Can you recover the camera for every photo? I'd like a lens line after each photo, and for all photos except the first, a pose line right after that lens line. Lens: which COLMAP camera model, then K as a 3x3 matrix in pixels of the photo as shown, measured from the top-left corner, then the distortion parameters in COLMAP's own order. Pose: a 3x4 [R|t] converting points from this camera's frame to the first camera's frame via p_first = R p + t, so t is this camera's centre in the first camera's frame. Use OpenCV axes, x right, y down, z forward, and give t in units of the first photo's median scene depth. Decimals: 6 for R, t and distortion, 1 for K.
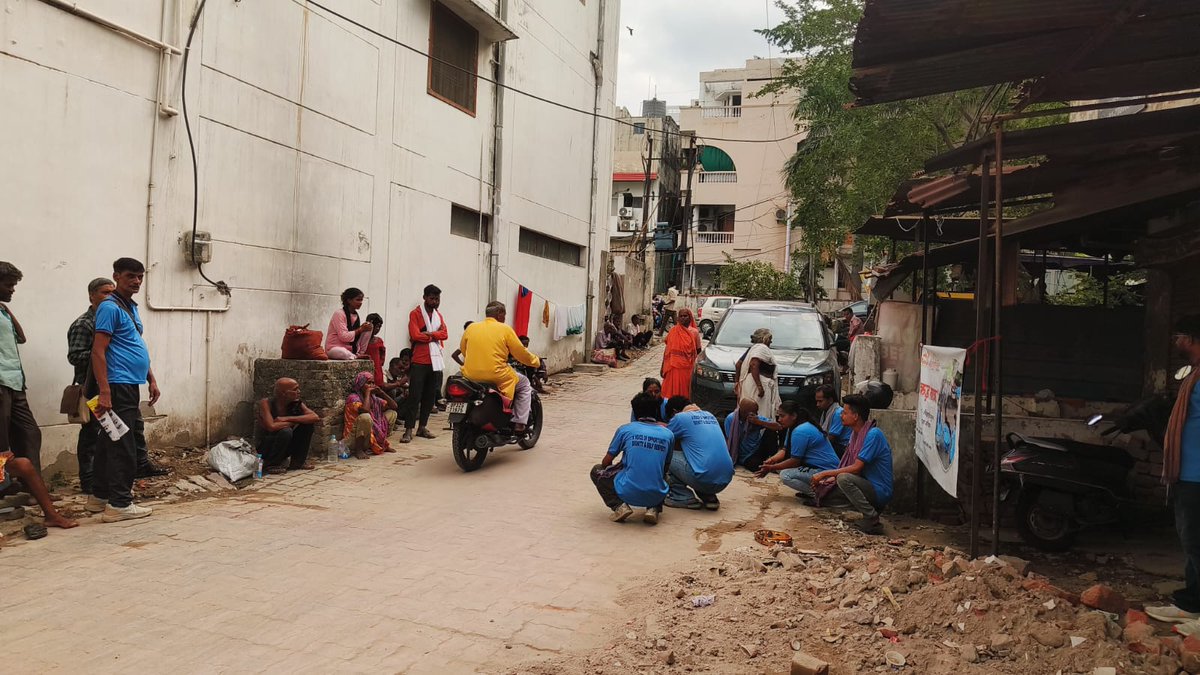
lens RADIAL K [[801.4, 0, 600.0], [0, 801.4, 337.5], [0, 0, 1]] dist [0.006872, 0.000334]
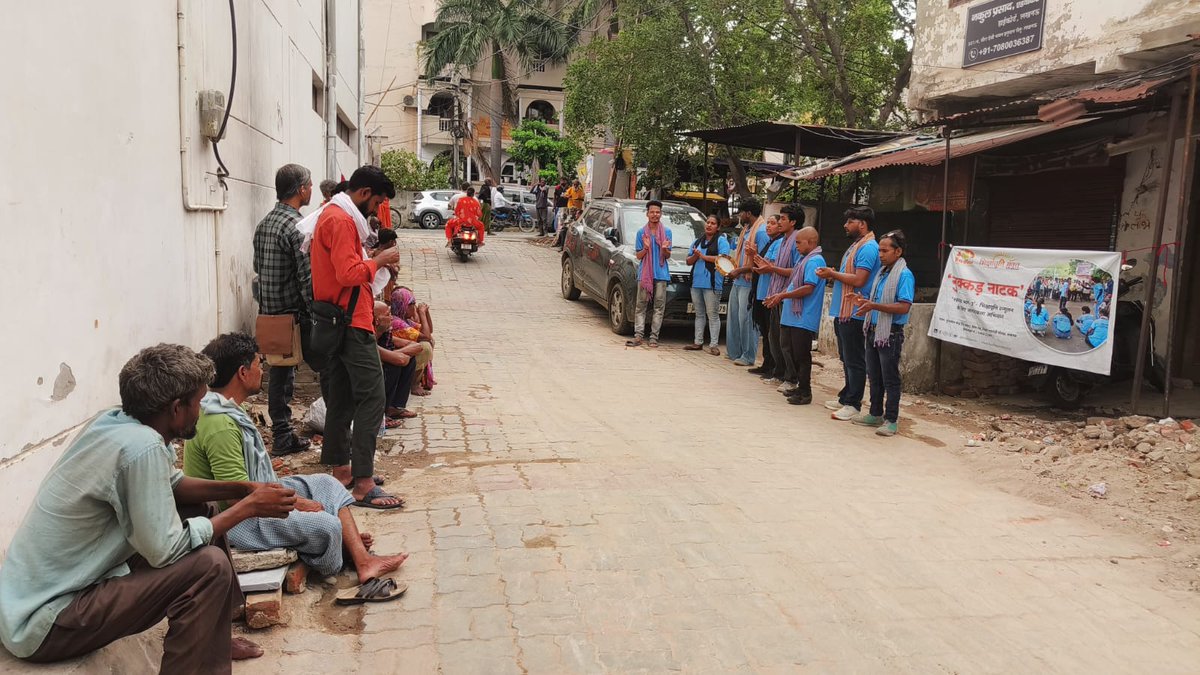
lens RADIAL K [[801.4, 0, 600.0], [0, 801.4, 337.5], [0, 0, 1]] dist [0.006872, 0.000334]
pose [[0.868680, -0.070595, 0.490318, -0.938326], [0.004380, 0.990849, 0.134901, -0.028692], [-0.495355, -0.115038, 0.861040, 0.389384]]
